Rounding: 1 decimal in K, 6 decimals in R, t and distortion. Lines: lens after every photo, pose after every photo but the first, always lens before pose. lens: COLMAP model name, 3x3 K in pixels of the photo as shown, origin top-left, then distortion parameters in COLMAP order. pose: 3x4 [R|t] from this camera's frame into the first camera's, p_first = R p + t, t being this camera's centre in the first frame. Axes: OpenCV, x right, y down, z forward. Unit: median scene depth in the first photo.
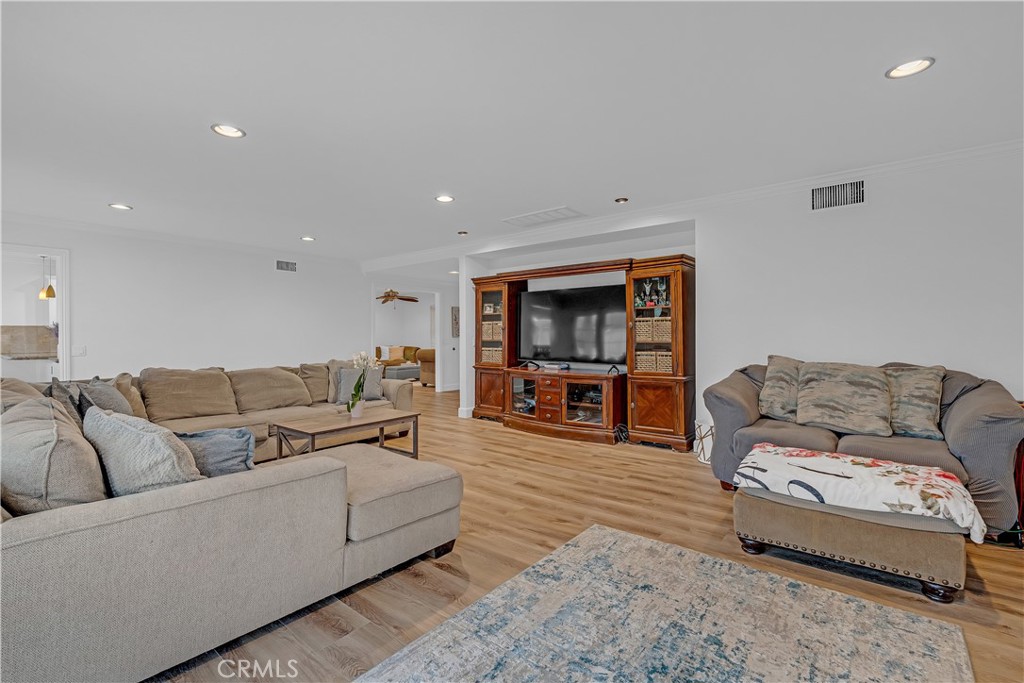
lens RADIAL K [[452.1, 0, 511.3], [0, 452.1, 336.9], [0, 0, 1]] dist [-0.004134, 0.000898]
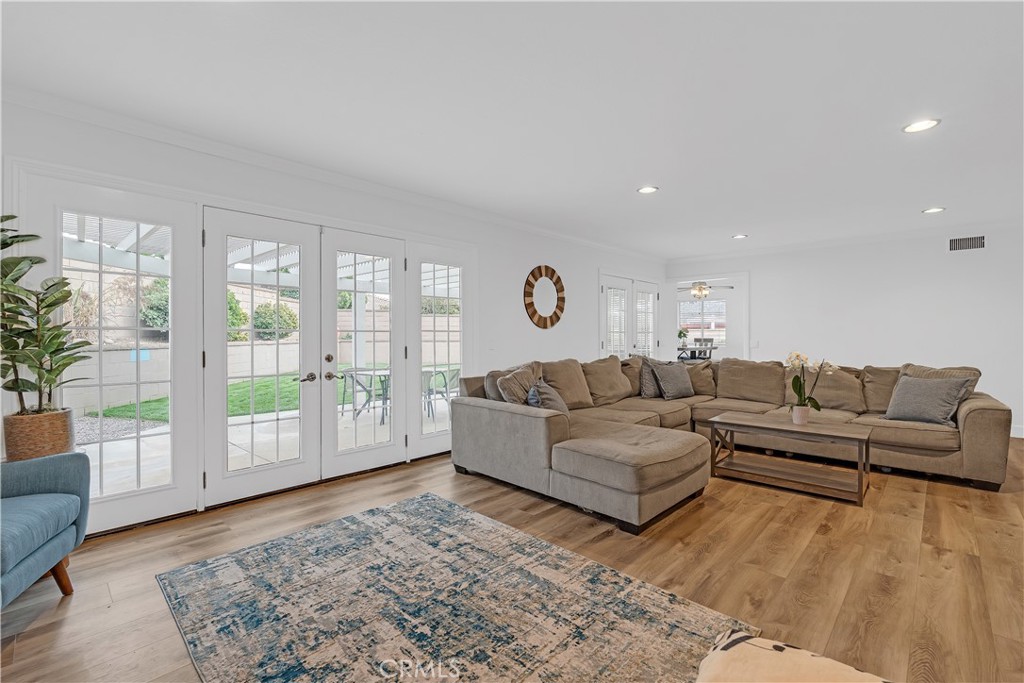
lens RADIAL K [[452.1, 0, 513.9], [0, 452.1, 336.5], [0, 0, 1]] dist [-0.004134, 0.000898]
pose [[-0.075521, 0.009410, -0.997100, 0.594633], [0.000799, 0.999956, 0.009376, -0.007216], [0.997144, -0.000089, -0.075525, 0.487431]]
